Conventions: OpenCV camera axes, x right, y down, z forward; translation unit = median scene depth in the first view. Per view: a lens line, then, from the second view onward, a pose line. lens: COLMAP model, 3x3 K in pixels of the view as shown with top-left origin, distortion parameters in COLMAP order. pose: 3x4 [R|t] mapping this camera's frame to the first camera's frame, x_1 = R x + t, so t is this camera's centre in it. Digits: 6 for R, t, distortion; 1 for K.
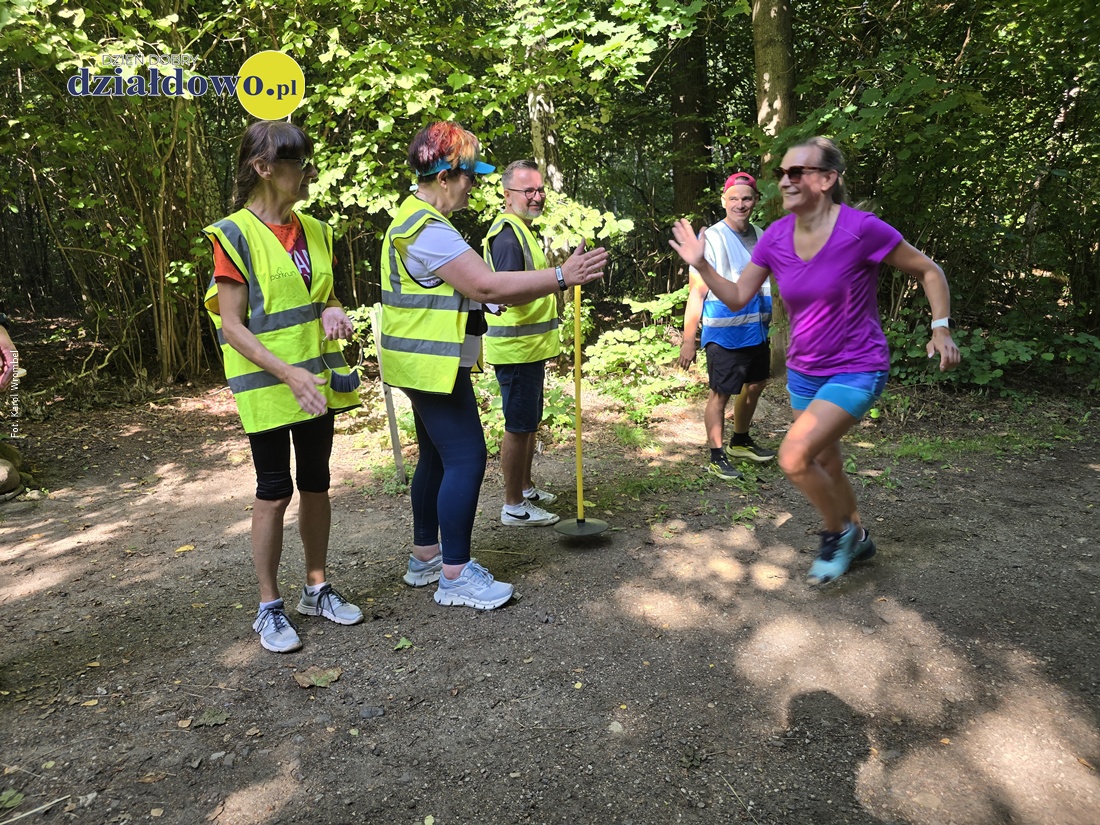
lens RADIAL K [[742.3, 0, 543.2], [0, 742.3, 404.4], [0, 0, 1]] dist [0.046310, -0.042038]
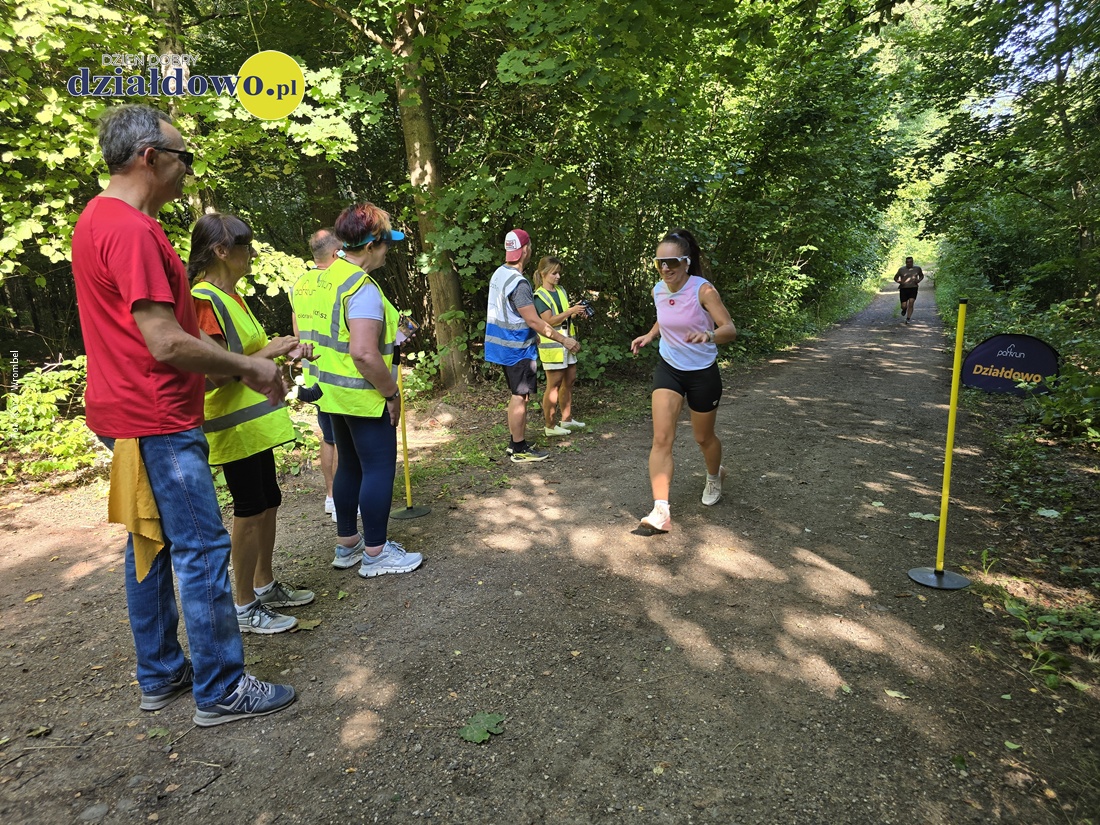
lens RADIAL K [[741.3, 0, 547.9], [0, 741.3, 401.3], [0, 0, 1]] dist [0.042079, -0.041677]
pose [[0.857011, -0.108258, 0.503798, -0.238002], [0.125844, 0.992050, -0.000898, 0.008088], [-0.499695, 0.064169, 0.863821, -0.180597]]
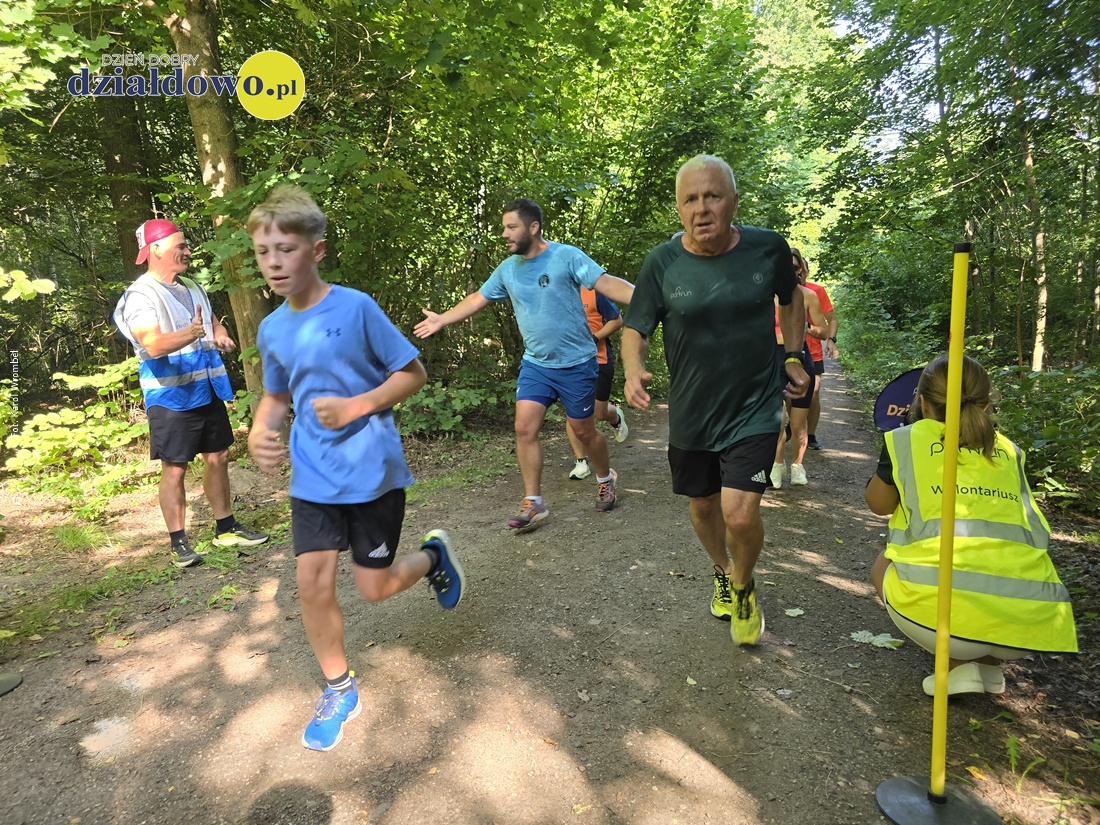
lens RADIAL K [[742.3, 0, 543.2], [0, 742.3, 404.4], [0, 0, 1]] dist [0.046310, -0.042038]
pose [[0.793049, -0.089306, 0.602576, 0.041328], [0.151623, 0.987002, -0.053270, 0.021429], [-0.589987, 0.133610, 0.796281, 0.033756]]
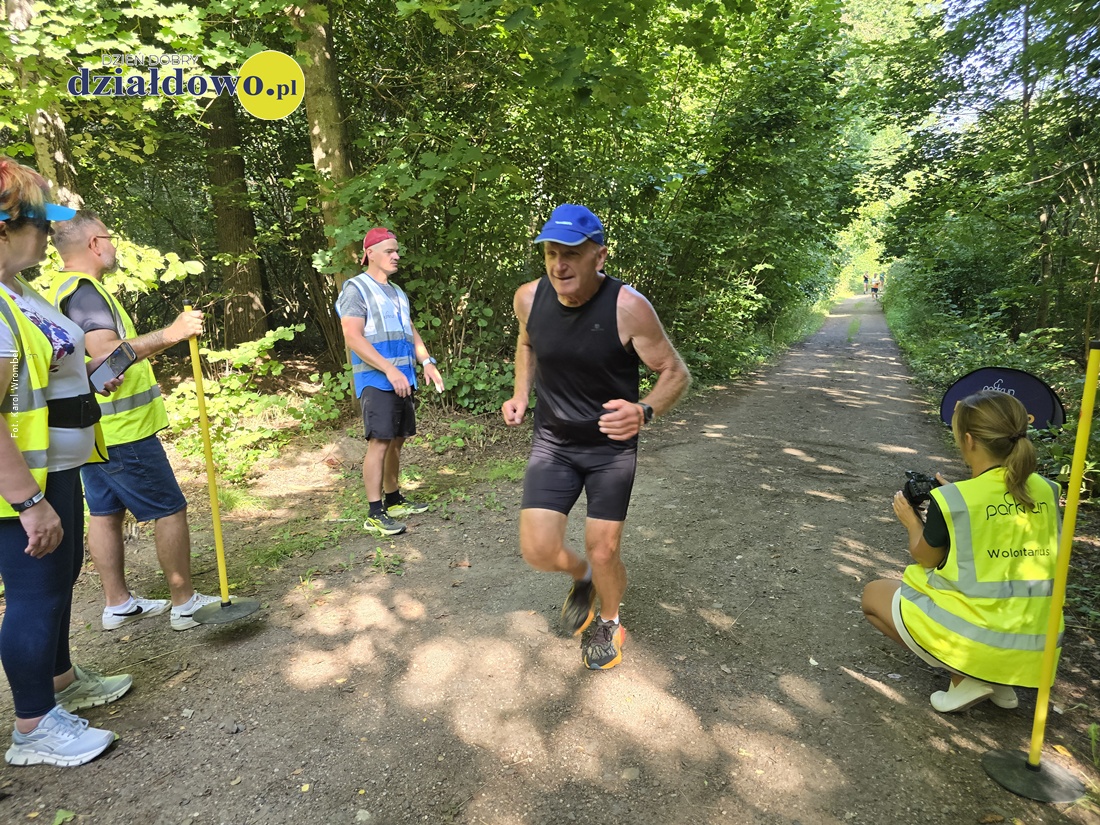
lens RADIAL K [[742.6, 0, 542.2], [0, 742.6, 417.4], [0, 0, 1]] dist [0.044218, -0.038042]
pose [[0.825097, -0.094776, 0.556985, -0.079162], [0.107398, 0.994165, 0.010070, -0.027488], [-0.554689, 0.051510, 0.830462, 0.009688]]
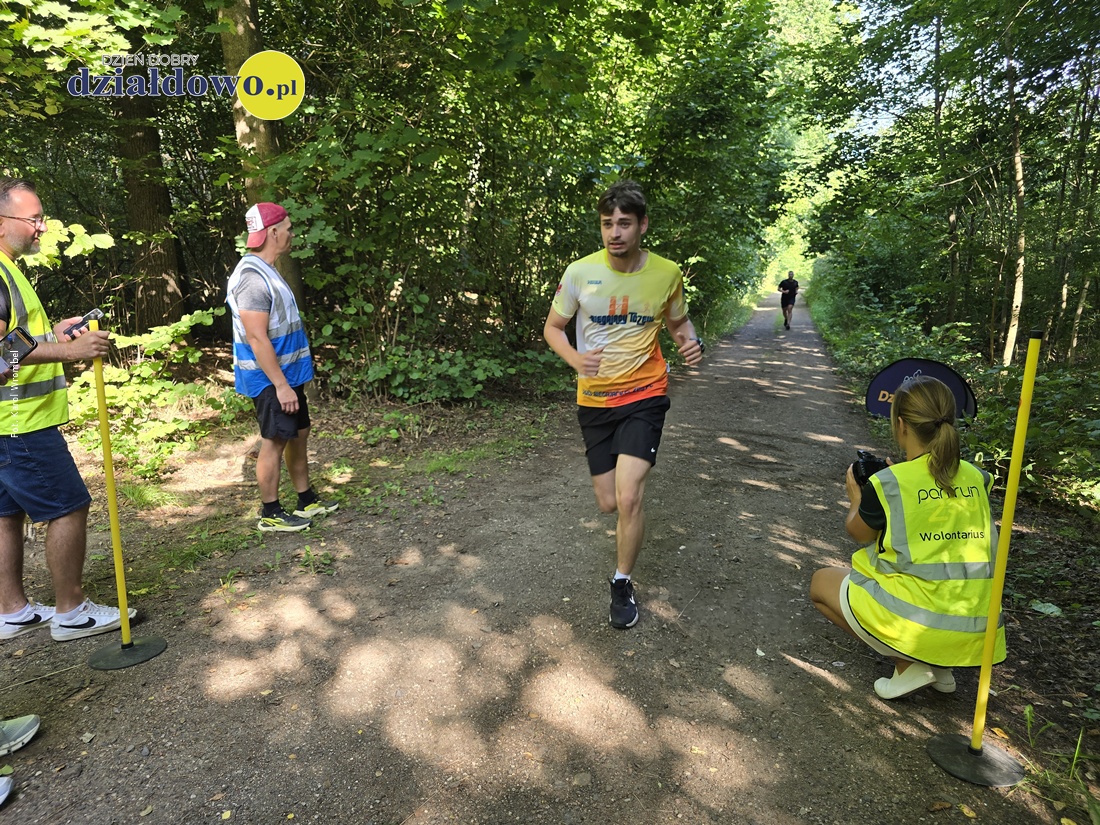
lens RADIAL K [[747.7, 0, 557.3], [0, 747.7, 400.9], [0, 0, 1]] dist [0.043278, -0.040501]
pose [[0.760353, -0.089002, 0.643383, -0.075000], [0.106003, 0.994290, 0.012269, -0.027042], [-0.640801, 0.058872, 0.765446, 0.028351]]
